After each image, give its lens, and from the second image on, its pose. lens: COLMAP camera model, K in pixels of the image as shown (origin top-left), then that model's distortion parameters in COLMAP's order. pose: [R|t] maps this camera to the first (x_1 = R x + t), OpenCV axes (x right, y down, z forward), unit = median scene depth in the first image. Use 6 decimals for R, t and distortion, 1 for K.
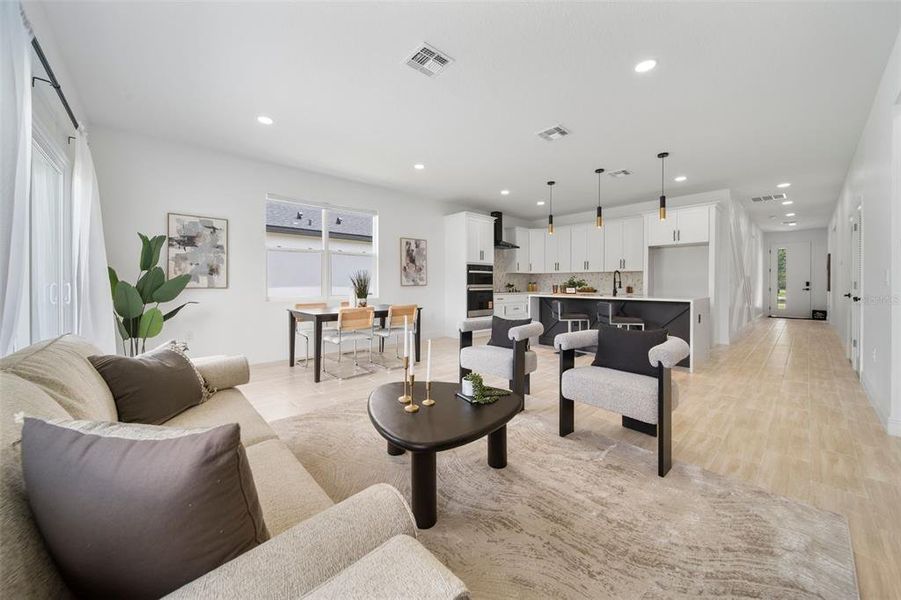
lens RADIAL K [[325.6, 0, 439.4], [0, 325.6, 279.0], [0, 0, 1]] dist [-0.000123, 0.000225]
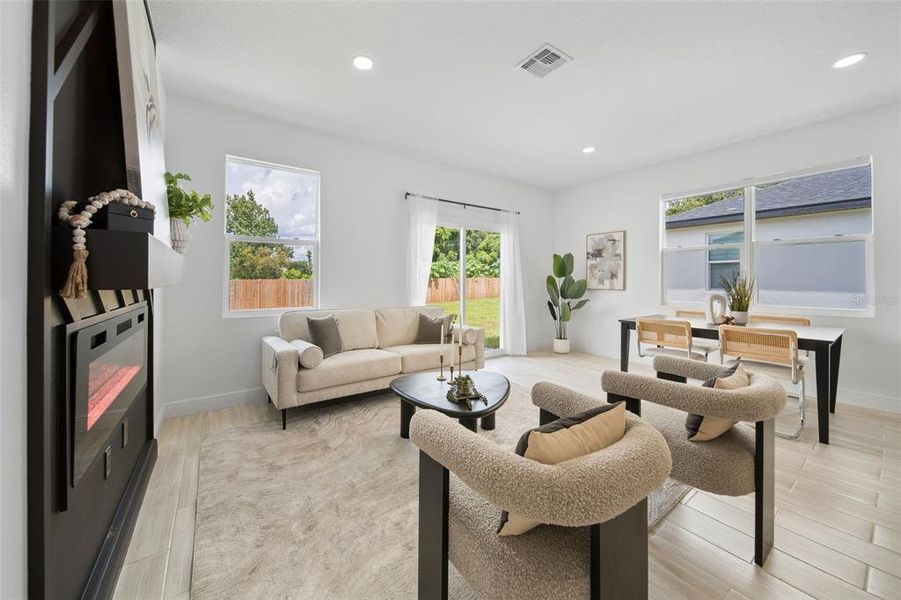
lens RADIAL K [[325.6, 0, 439.4], [0, 325.6, 279.0], [0, 0, 1]] dist [-0.000123, 0.000225]
pose [[-0.115876, -0.006144, -0.993245, 0.580625], [0.010486, 0.999918, -0.007409, -0.010300], [0.993208, -0.011274, -0.115802, 0.496127]]
